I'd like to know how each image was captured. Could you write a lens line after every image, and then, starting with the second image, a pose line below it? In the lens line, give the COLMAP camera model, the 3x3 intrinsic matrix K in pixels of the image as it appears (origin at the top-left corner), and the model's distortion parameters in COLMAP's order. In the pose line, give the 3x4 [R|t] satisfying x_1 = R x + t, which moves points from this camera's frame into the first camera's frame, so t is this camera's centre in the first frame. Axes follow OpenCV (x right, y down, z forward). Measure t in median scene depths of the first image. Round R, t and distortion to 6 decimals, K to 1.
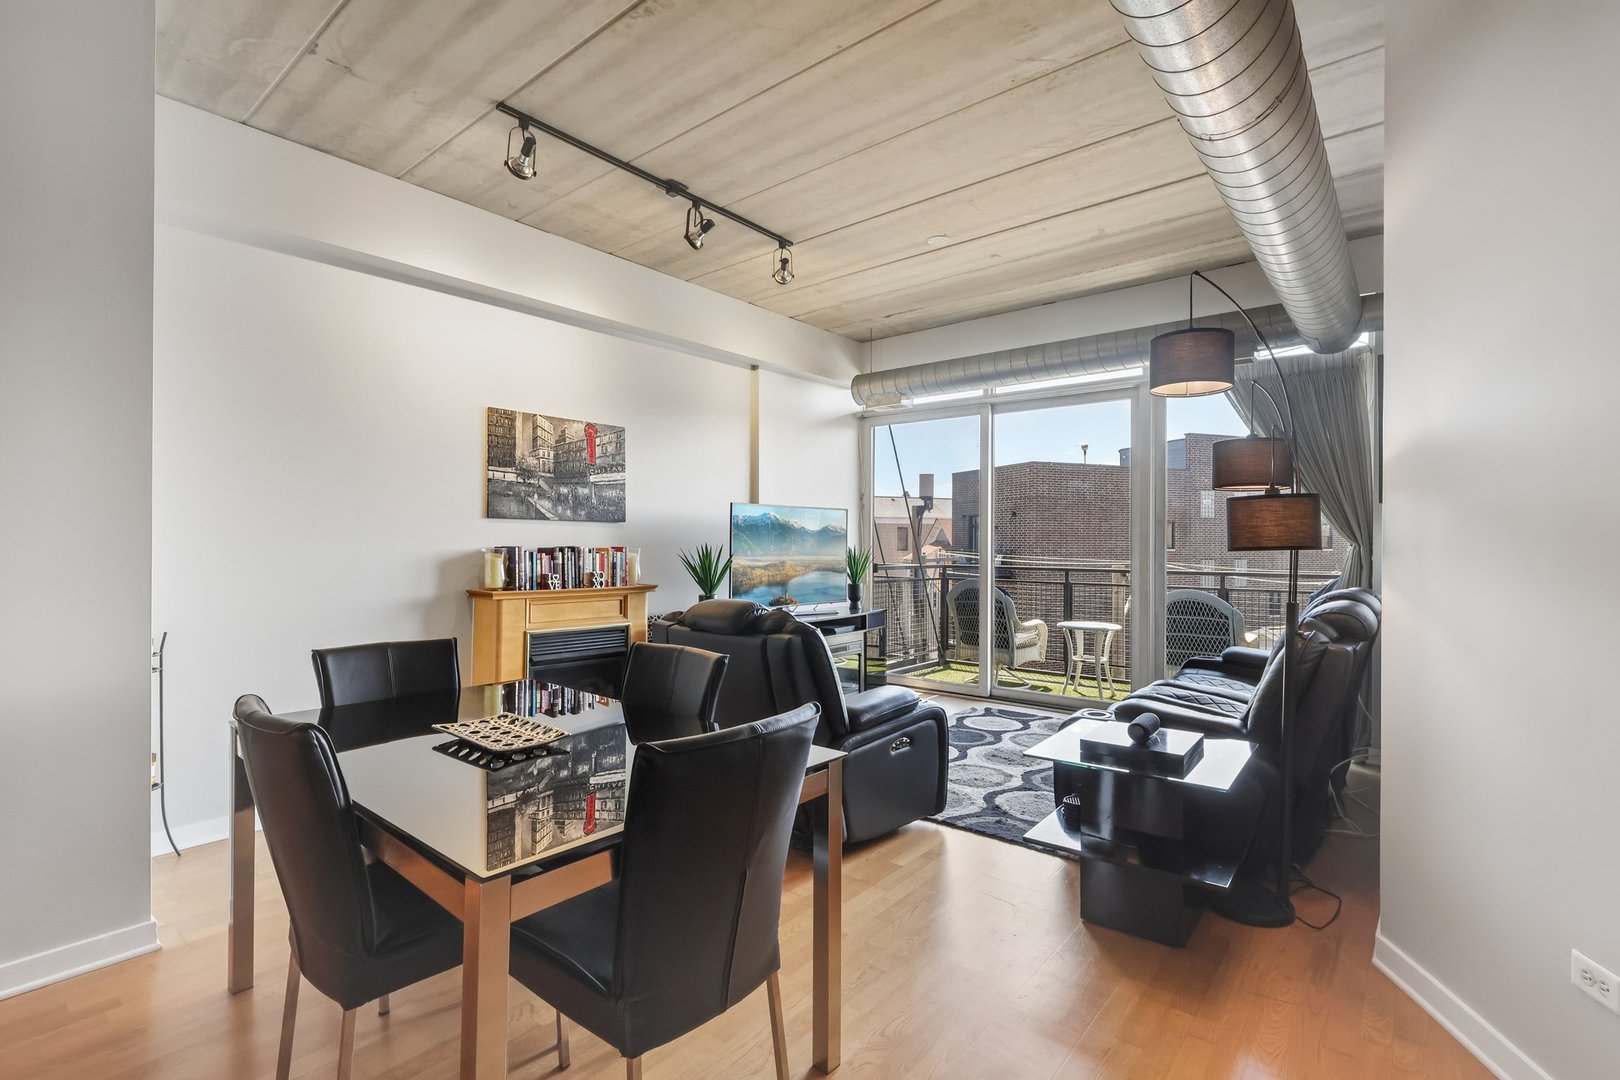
lens RADIAL K [[753.8, 0, 815.4], [0, 753.8, 543.0], [0, 0, 1]] dist [-0.004205, 0.001656]
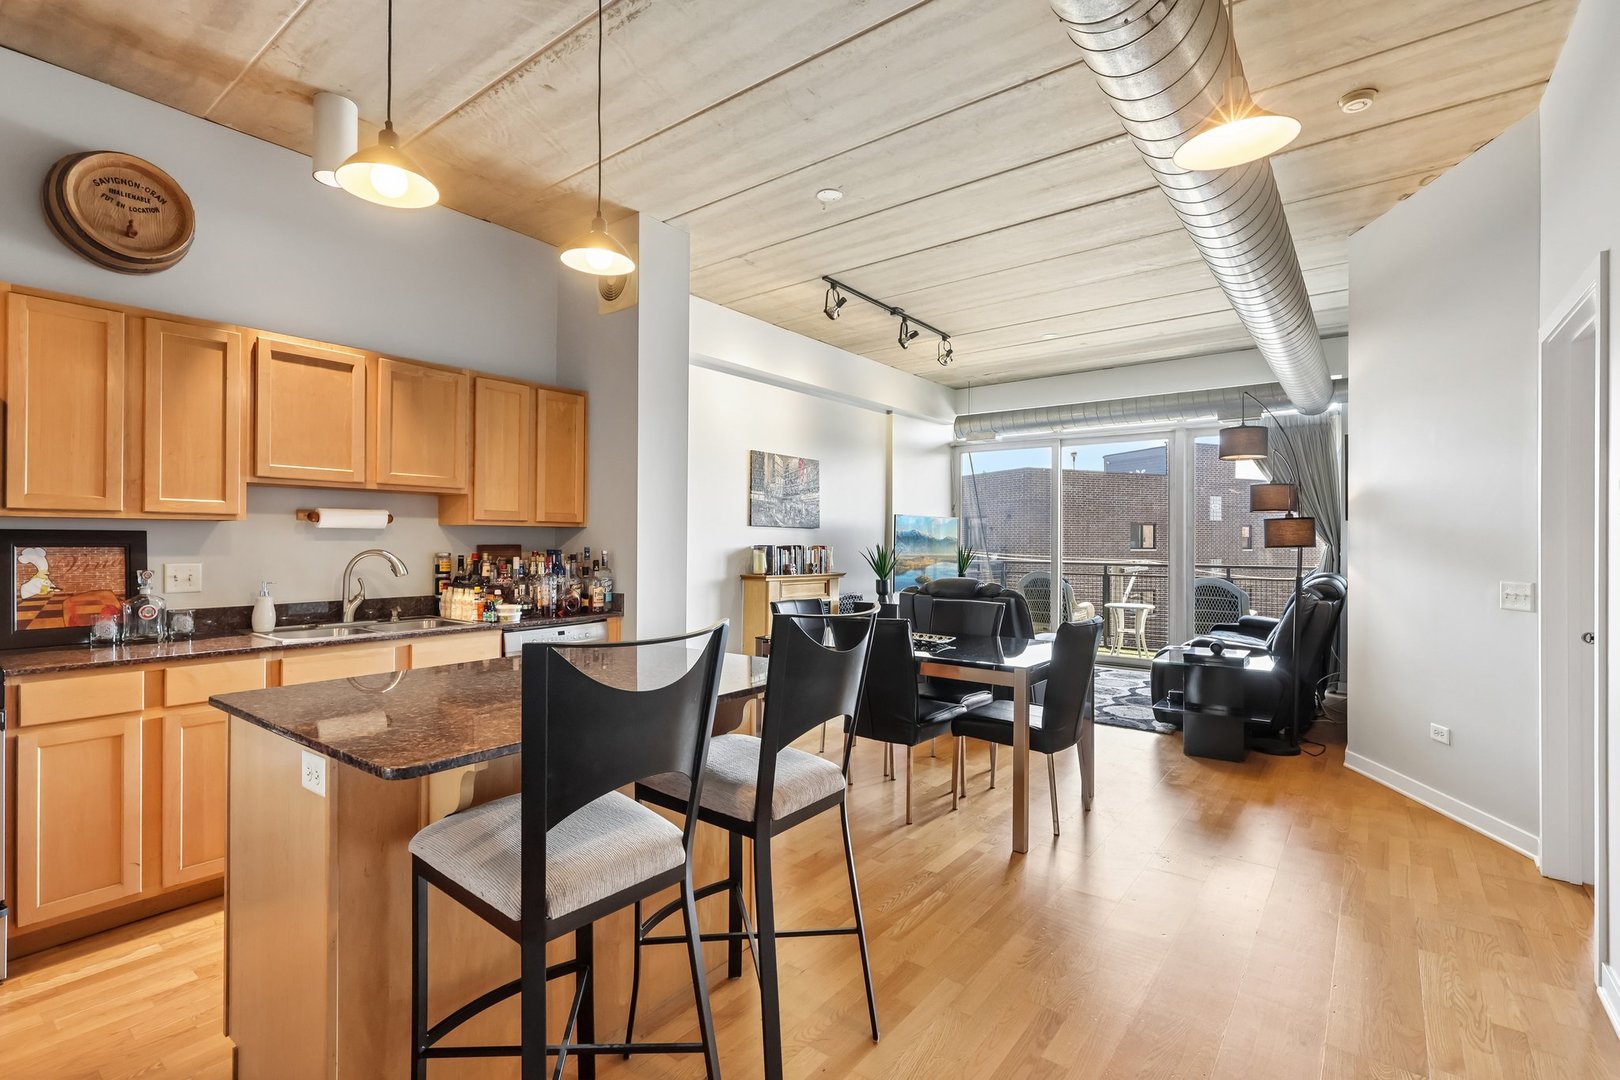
lens RADIAL K [[753.8, 0, 813.3], [0, 753.8, 539.3], [0, 0, 1]] dist [-0.004205, 0.001656]
pose [[0.999511, 0.001916, 0.031199, -0.343318], [-0.001769, 0.999987, -0.004734, 0.000036], [-0.031207, 0.004677, 0.999502, -0.448481]]
